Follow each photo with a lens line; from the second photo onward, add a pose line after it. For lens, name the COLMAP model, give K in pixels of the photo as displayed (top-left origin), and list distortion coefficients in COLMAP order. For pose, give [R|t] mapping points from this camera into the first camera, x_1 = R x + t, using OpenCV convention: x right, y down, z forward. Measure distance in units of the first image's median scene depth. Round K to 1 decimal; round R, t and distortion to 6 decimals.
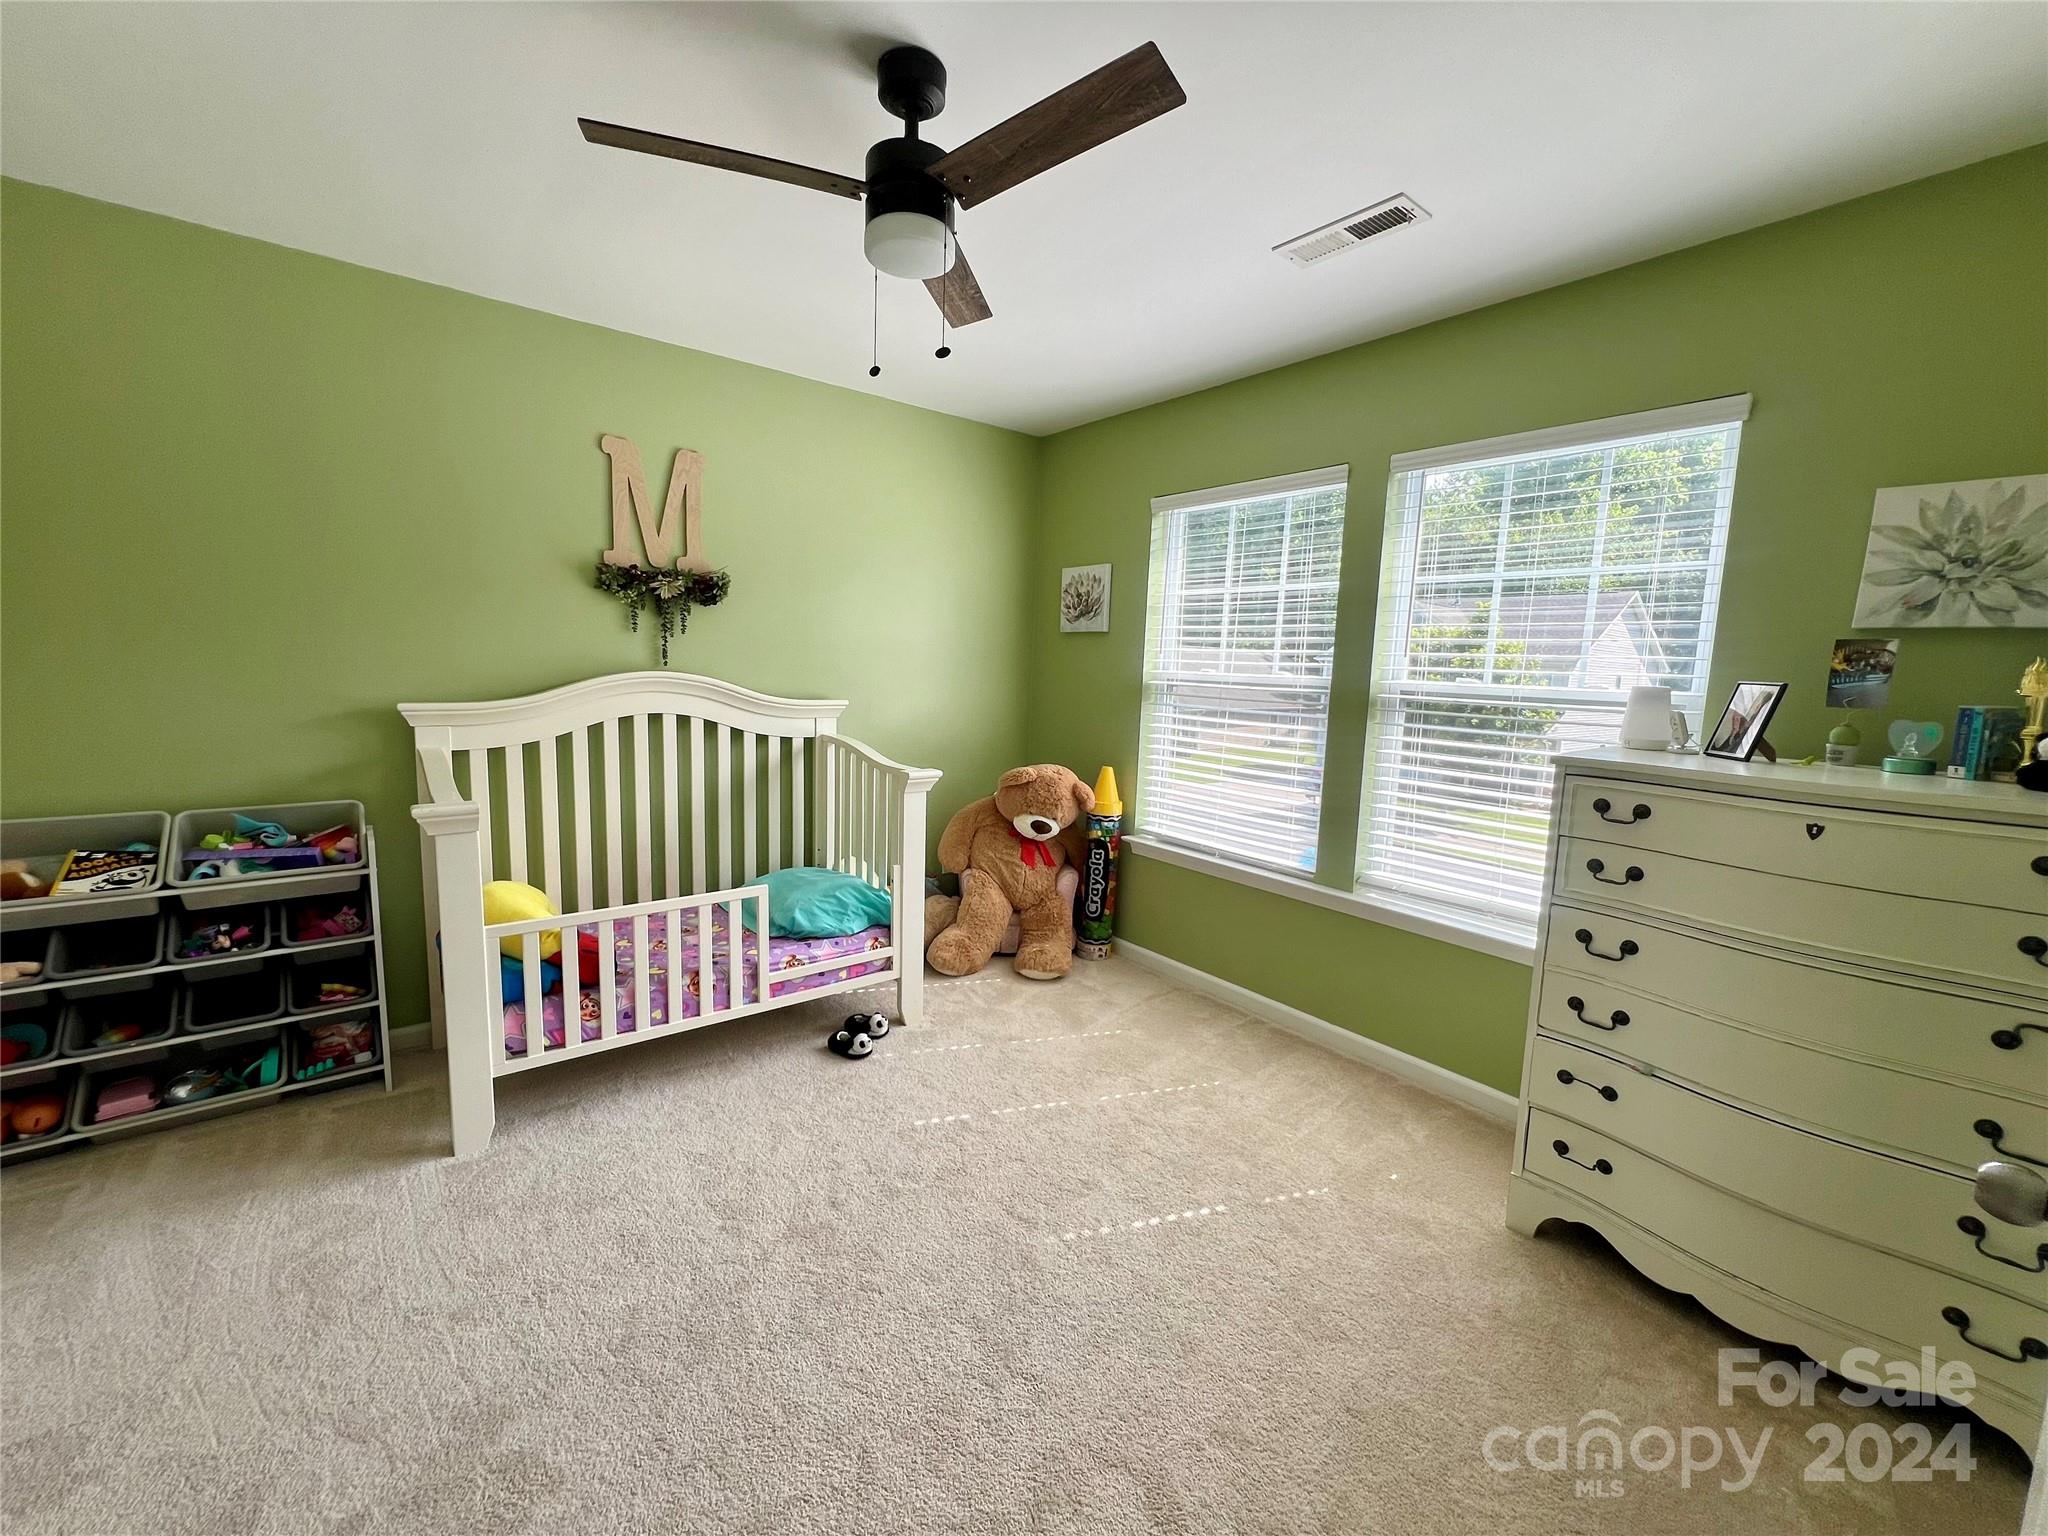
lens RADIAL K [[817.3, 0, 1016.6], [0, 817.3, 750.6], [0, 0, 1]] dist [0.001269, 0.000381]
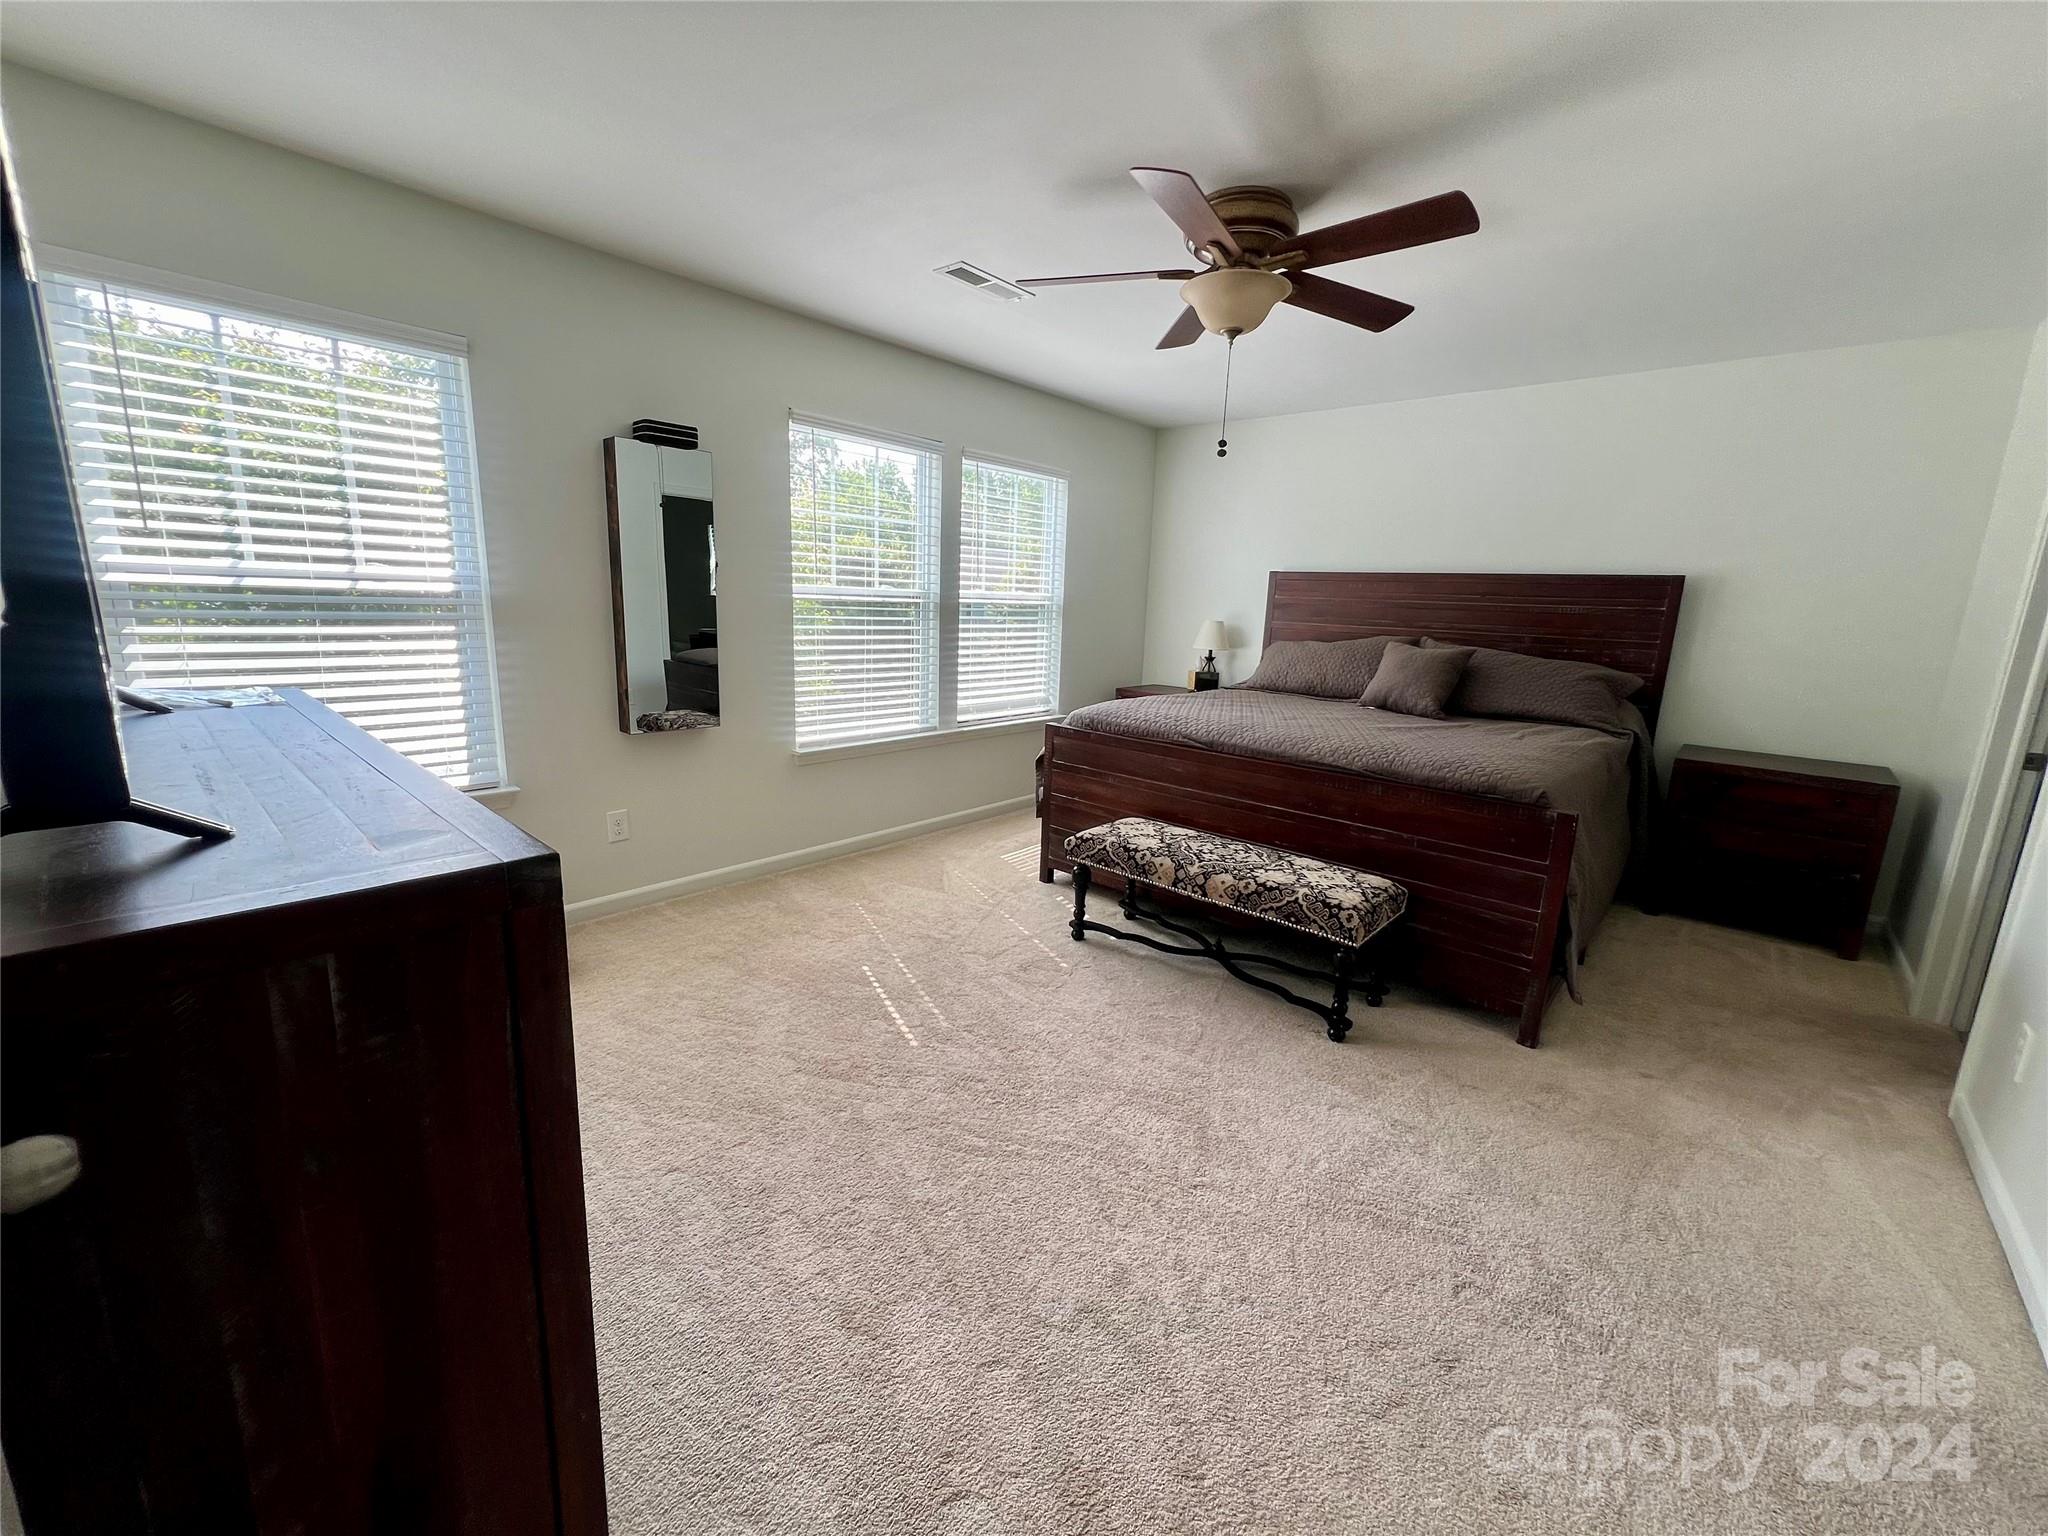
lens RADIAL K [[817.3, 0, 1016.6], [0, 817.3, 750.6], [0, 0, 1]] dist [0.001269, 0.000381]
pose [[-0.172082, -0.221399, 0.959880, -1.081853], [0.073050, 0.968865, 0.236567, -0.144475], [-0.982370, 0.110828, -0.150551, 1.098146]]
